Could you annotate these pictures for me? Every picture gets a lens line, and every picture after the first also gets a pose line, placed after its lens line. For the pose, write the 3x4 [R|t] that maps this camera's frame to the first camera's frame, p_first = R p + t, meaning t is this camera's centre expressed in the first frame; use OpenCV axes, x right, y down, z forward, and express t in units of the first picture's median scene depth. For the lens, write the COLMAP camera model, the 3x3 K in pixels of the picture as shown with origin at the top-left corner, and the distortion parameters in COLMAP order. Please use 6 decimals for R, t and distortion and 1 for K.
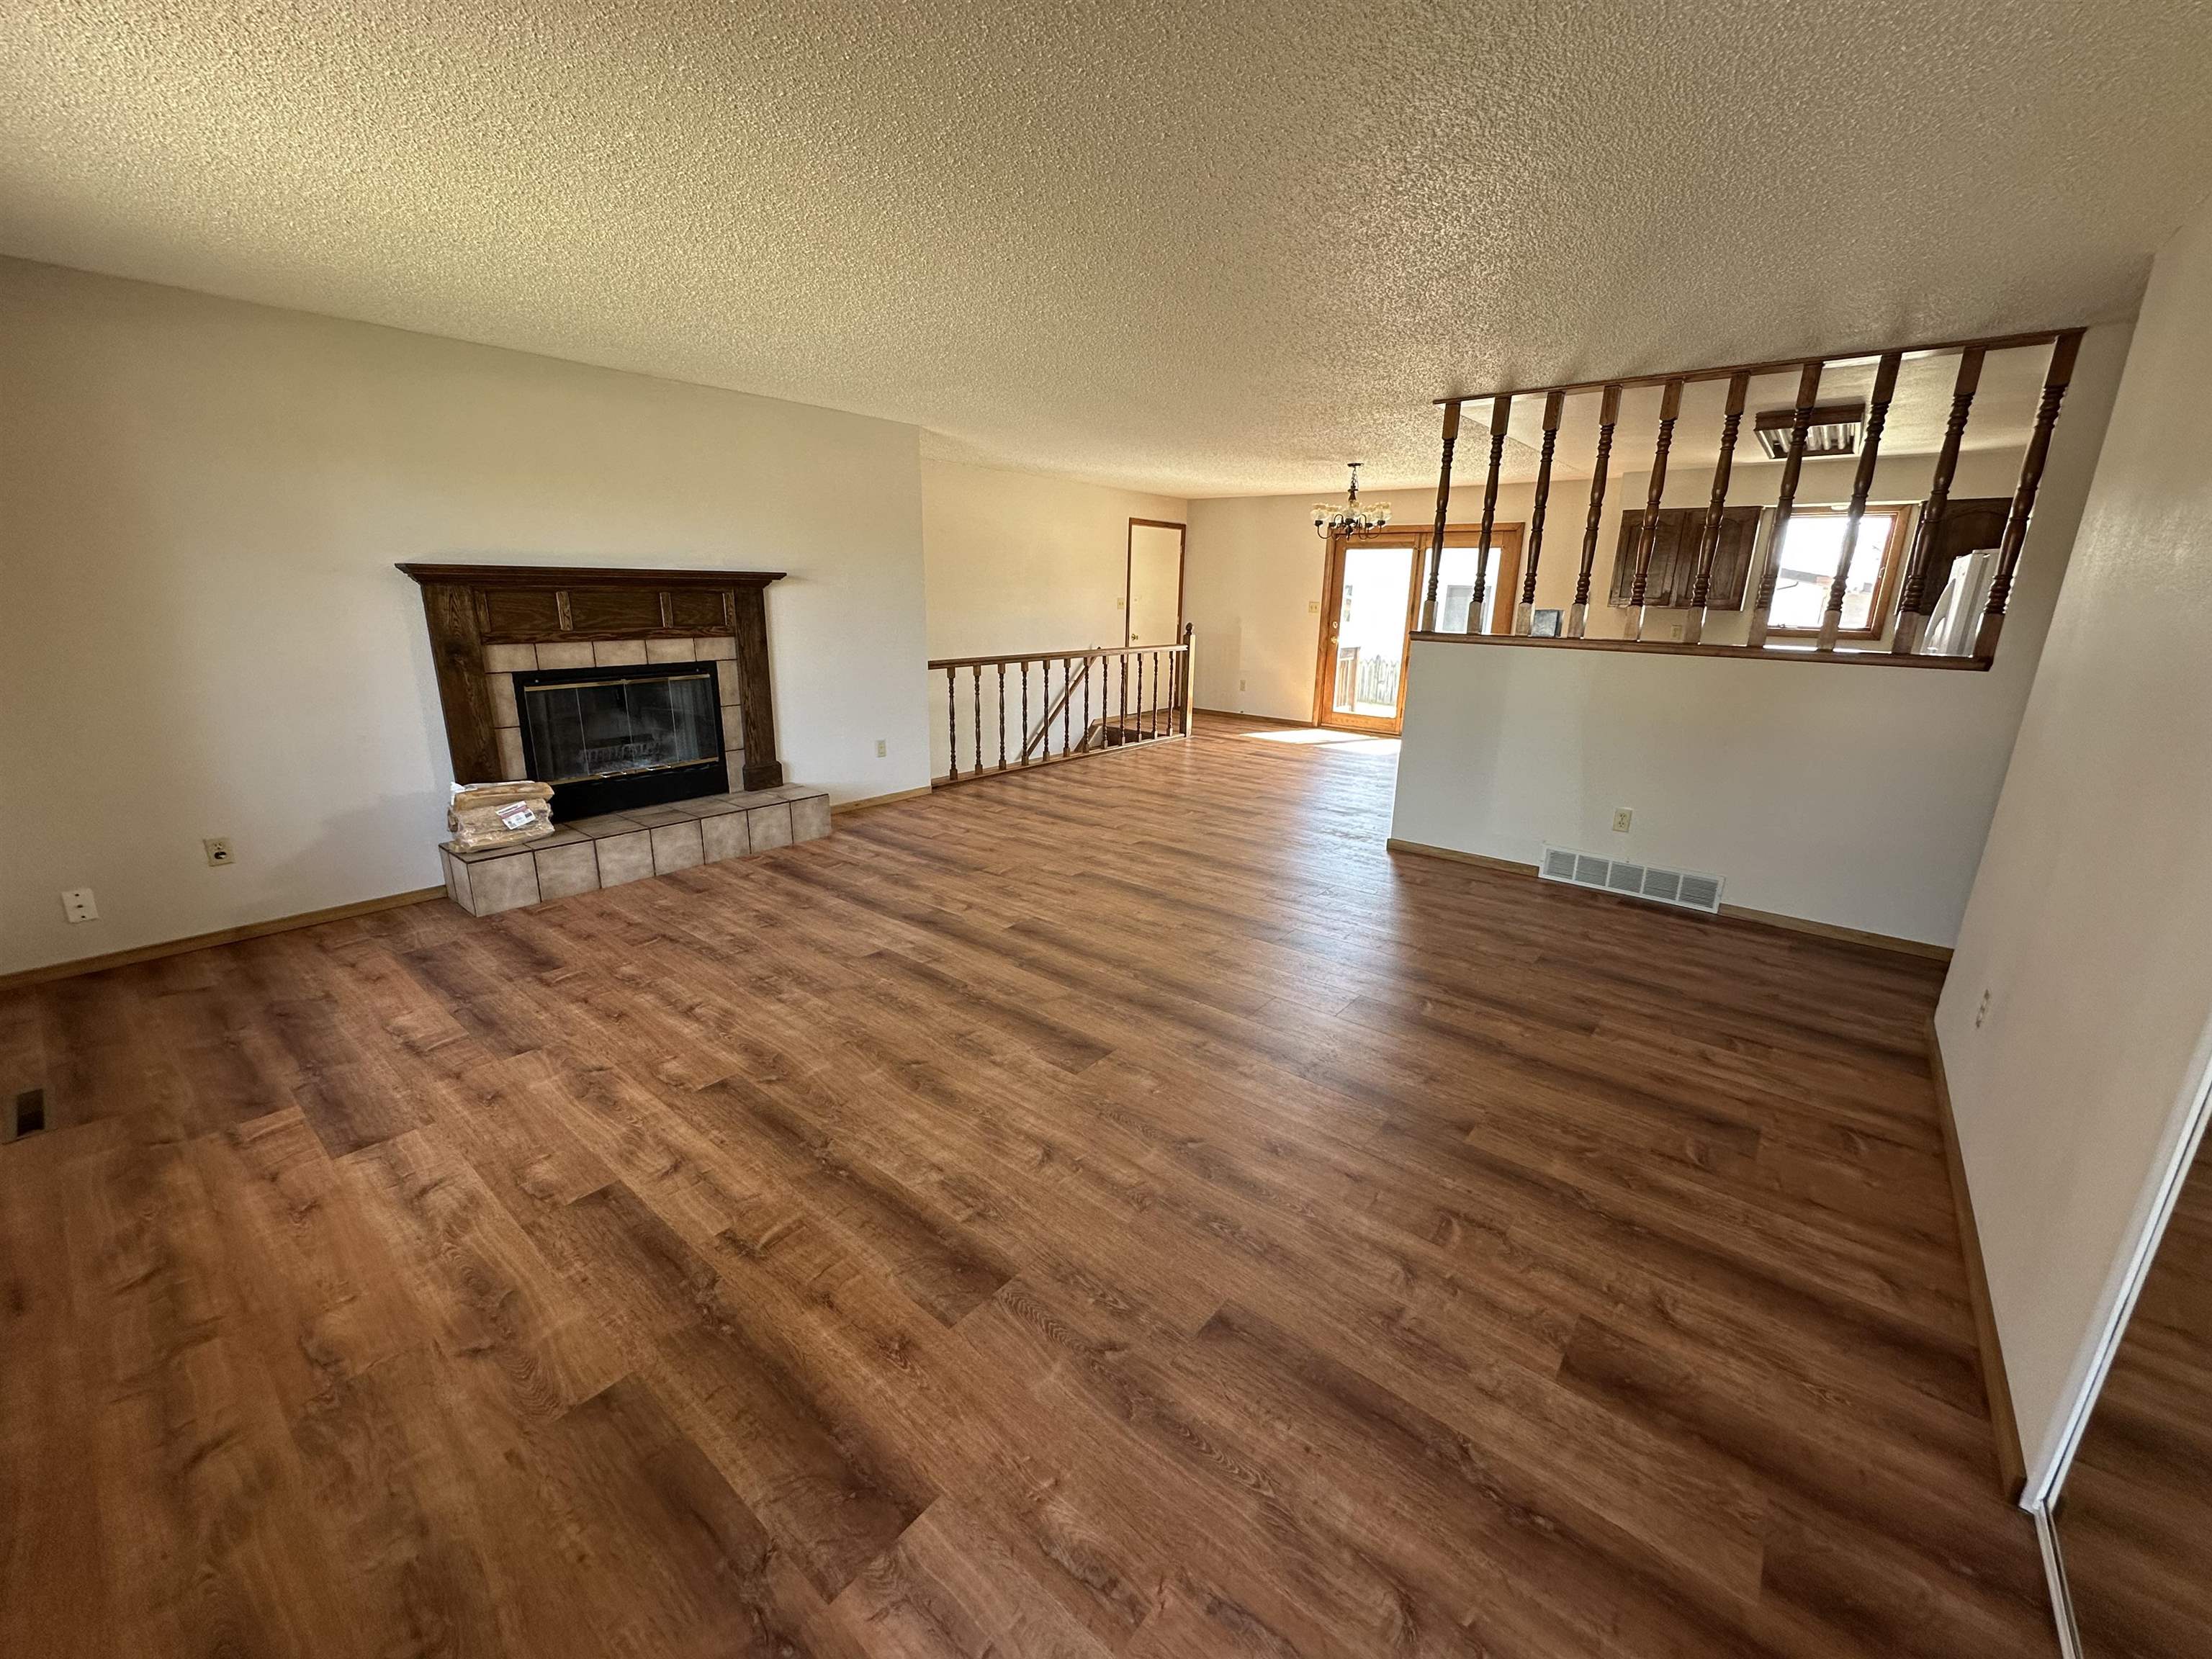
lens RADIAL K [[880.4, 0, 1100.9], [0, 880.4, 831.6], [0, 0, 1]] dist [-0.003437, 0.000888]
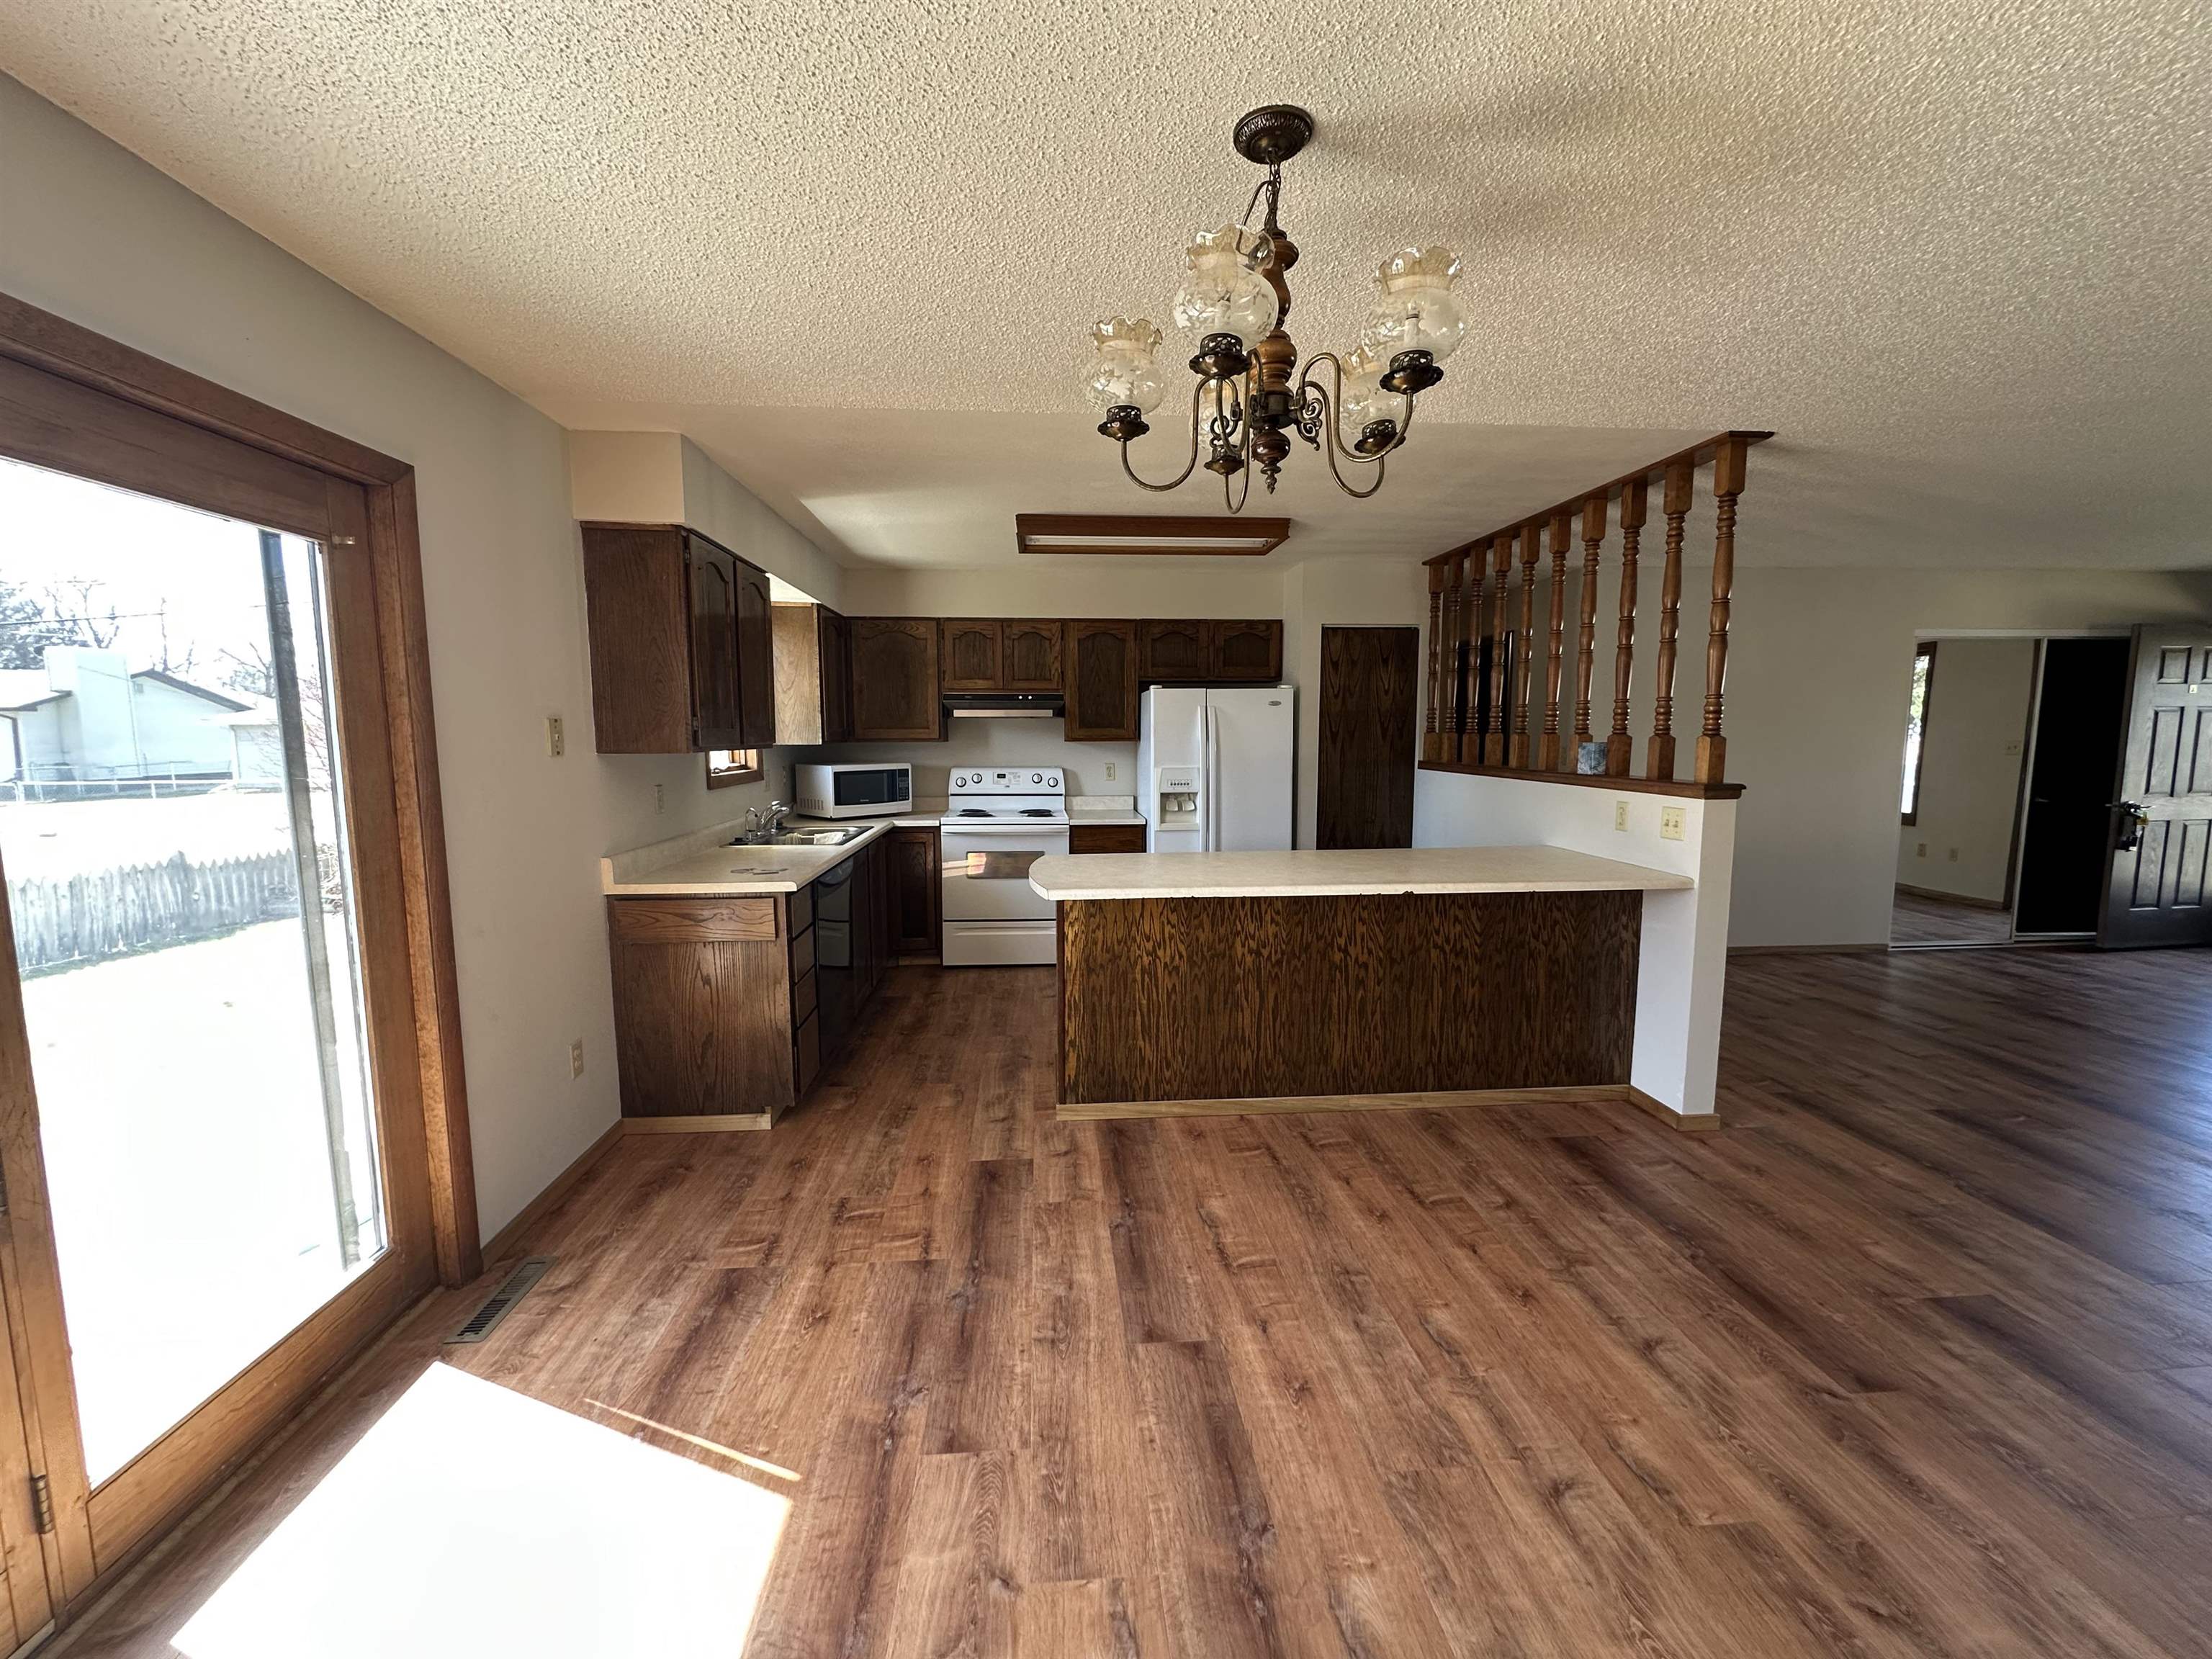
lens RADIAL K [[880.4, 0, 1101.4], [0, 880.4, 821.0], [0, 0, 1]] dist [-0.003437, 0.000888]
pose [[-0.689154, -0.086826, 0.719394, 0.234341], [0.185861, 0.938401, 0.291307, -0.519566], [-0.700373, 0.334463, -0.630565, 1.903369]]
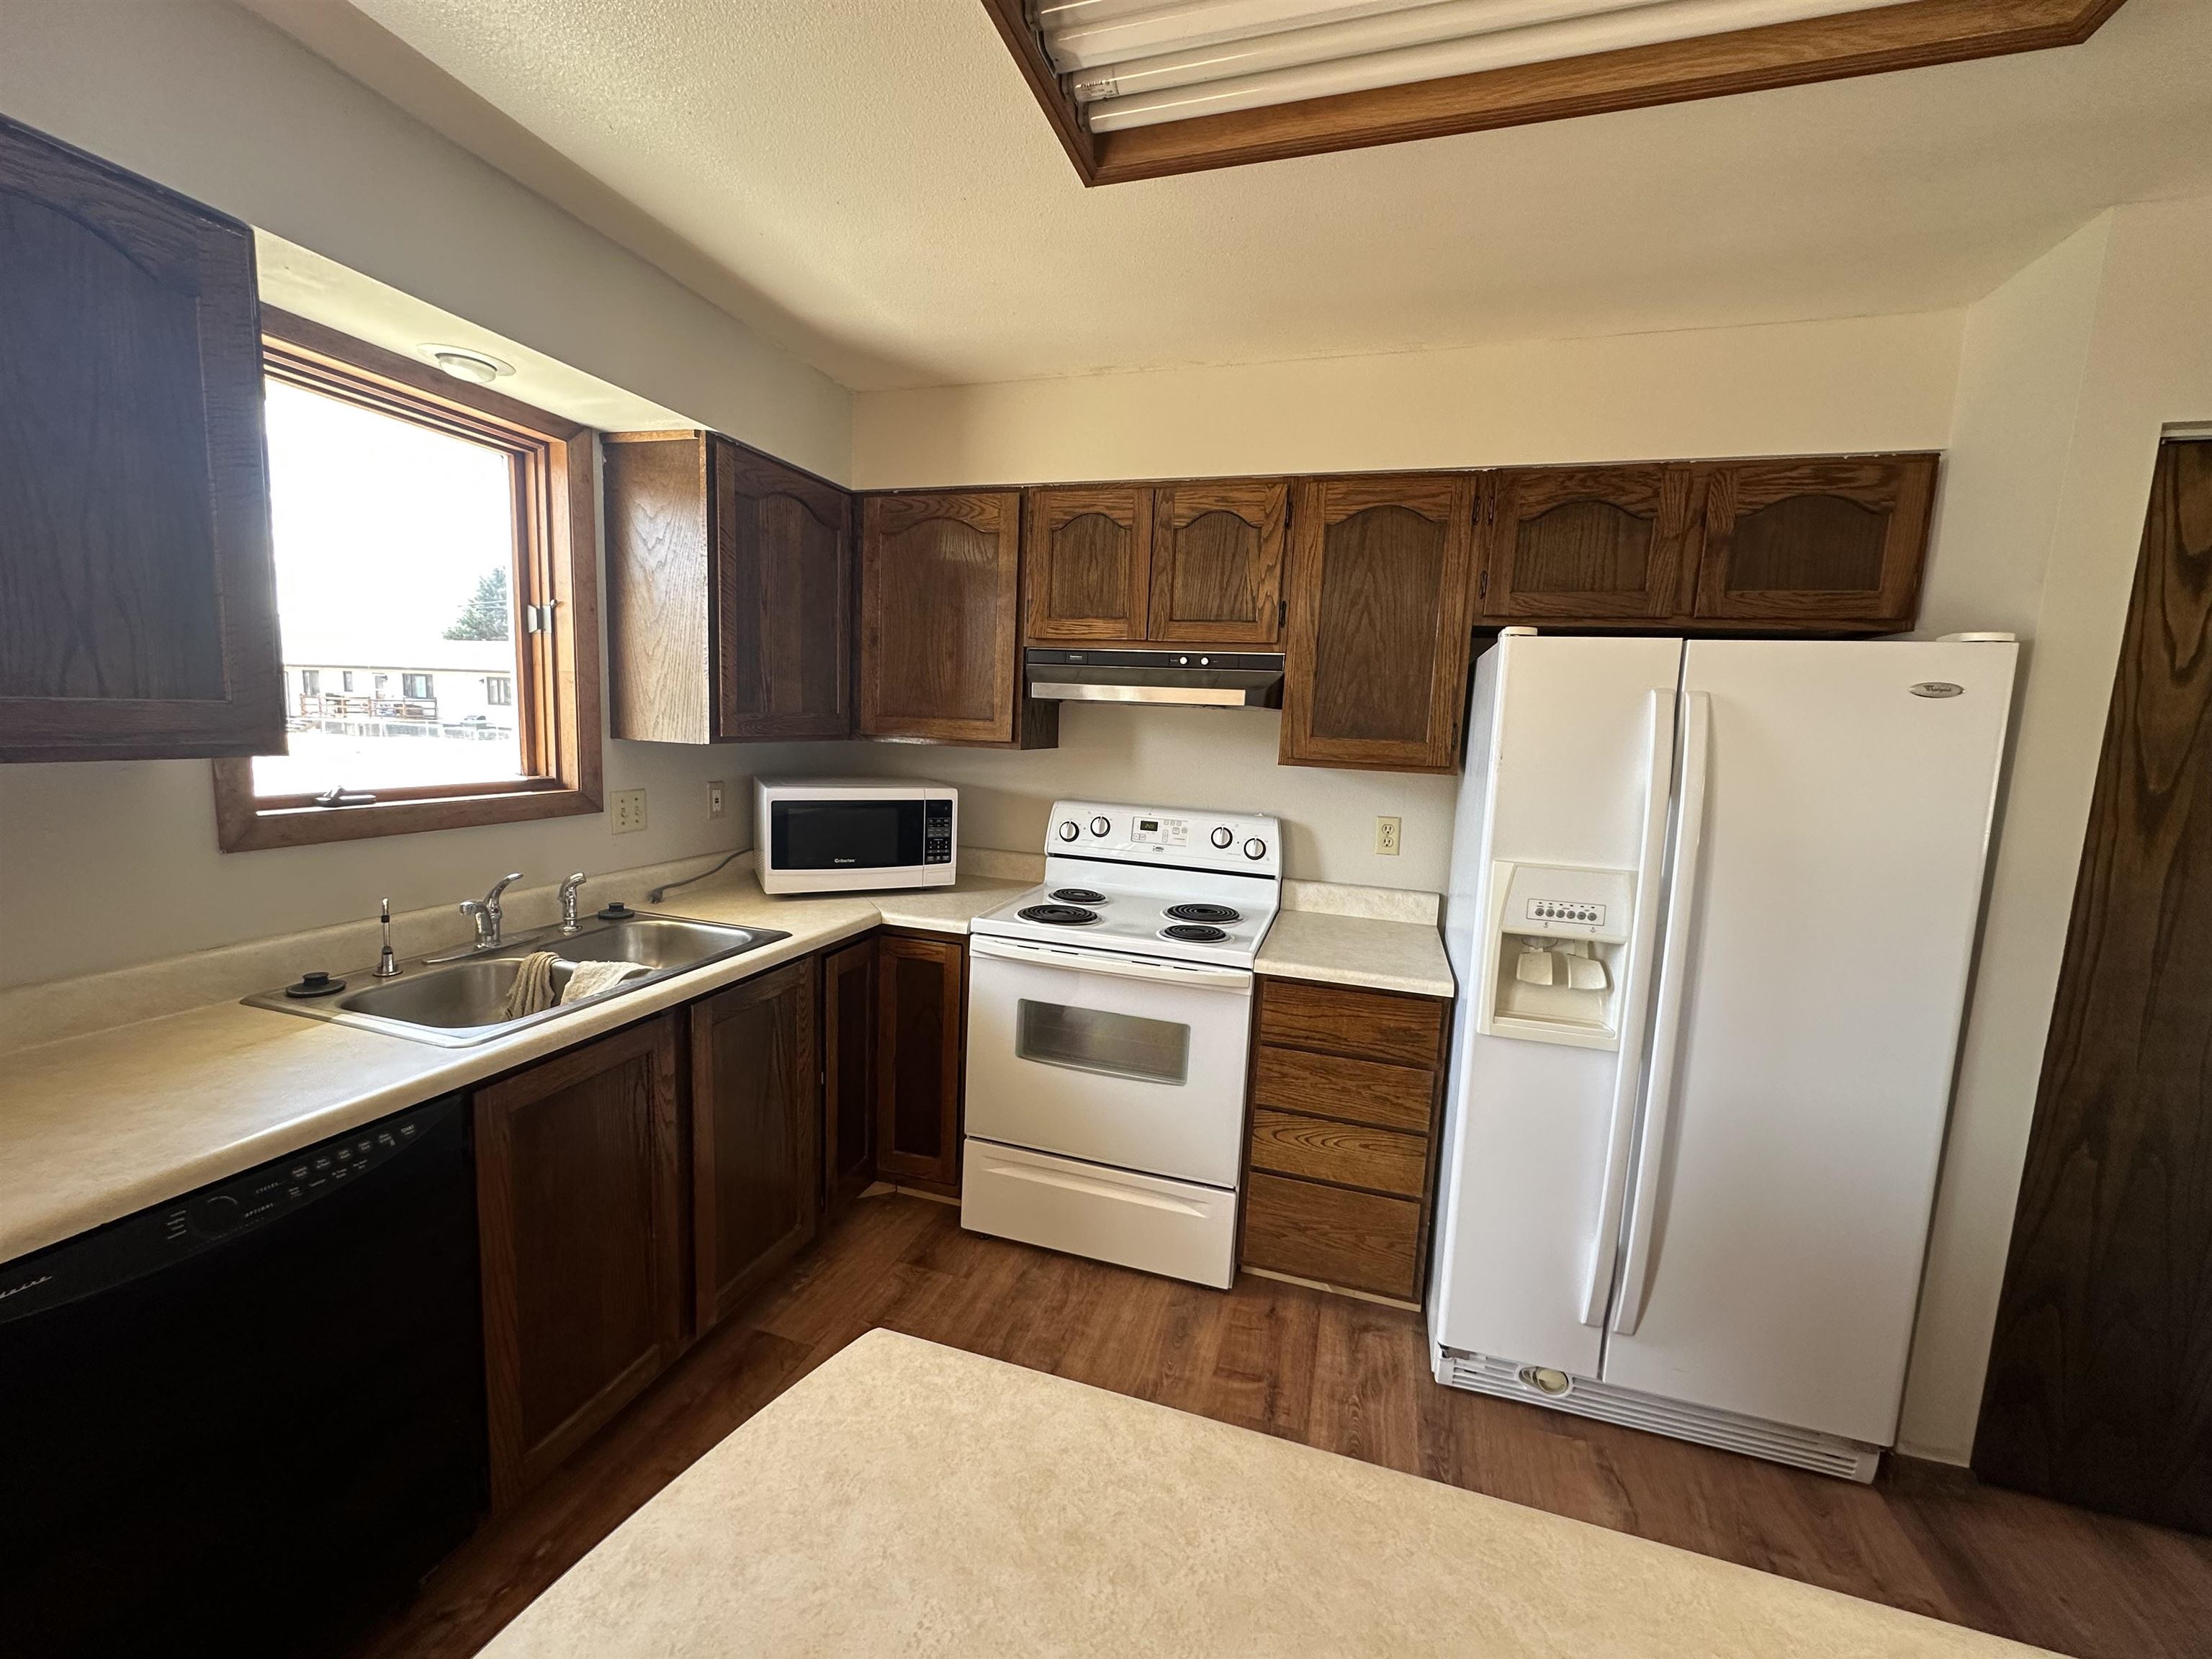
lens RADIAL K [[880.4, 0, 1096.8], [0, 880.4, 826.4], [0, 0, 1]] dist [-0.003437, 0.000888]
pose [[-0.367109, -0.146578, 0.918557, 0.724887], [0.199588, 0.952093, 0.231697, -0.379920], [-0.908513, 0.268390, -0.320266, 1.387796]]
